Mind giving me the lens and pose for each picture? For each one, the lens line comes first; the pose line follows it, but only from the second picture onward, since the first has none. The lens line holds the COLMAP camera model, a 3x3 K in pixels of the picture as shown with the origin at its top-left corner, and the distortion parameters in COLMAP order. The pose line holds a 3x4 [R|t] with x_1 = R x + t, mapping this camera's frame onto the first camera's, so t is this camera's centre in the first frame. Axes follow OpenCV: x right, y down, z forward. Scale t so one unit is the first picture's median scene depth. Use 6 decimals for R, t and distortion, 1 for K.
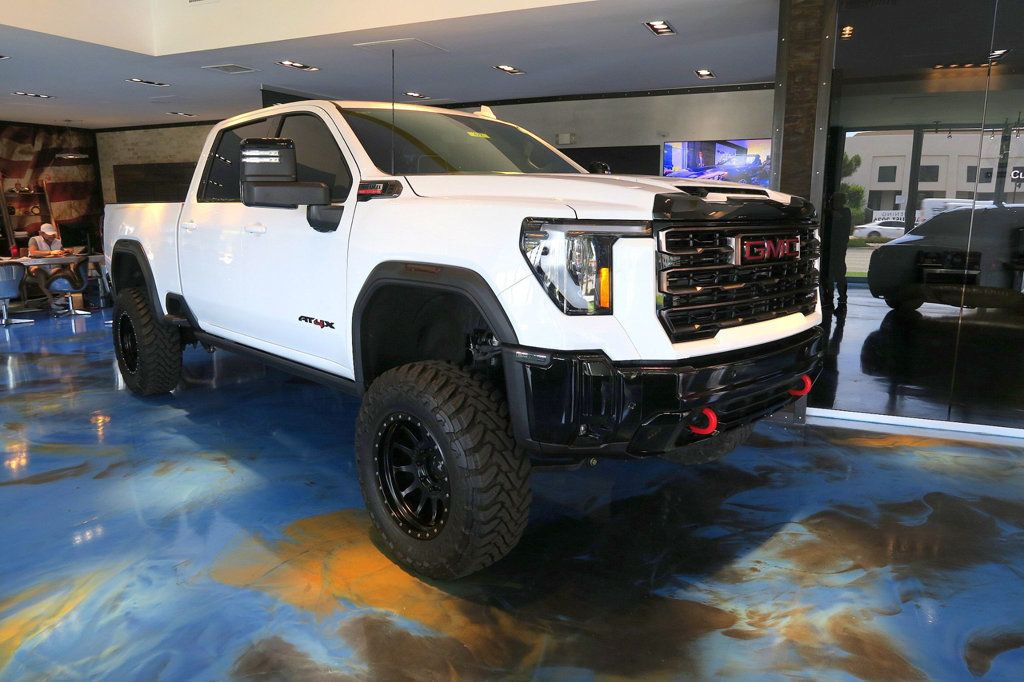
lens RADIAL K [[705.7, 0, 512.0], [0, 705.7, 341.0], [0, 0, 1]] dist [-0.007780, -0.001054]
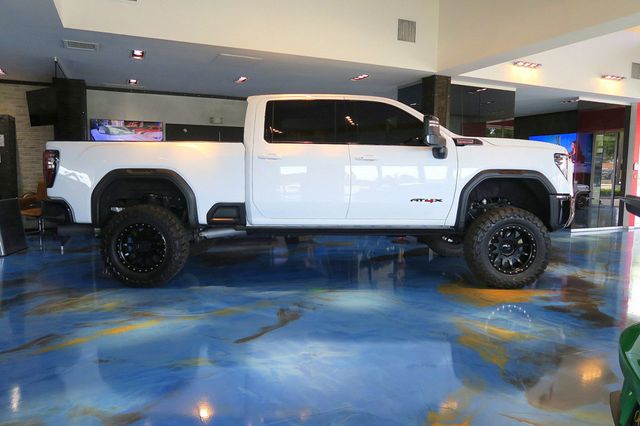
lens RADIAL K [[450.8, 0, 320.0], [0, 450.8, 213.0], [0, 0, 1]] dist [-0.013543, -0.001838]
pose [[0.662537, -0.064115, 0.746280, -1.547909], [0.130764, 0.990930, -0.030957, 0.011454], [-0.737526, 0.118097, 0.664912, 0.324767]]
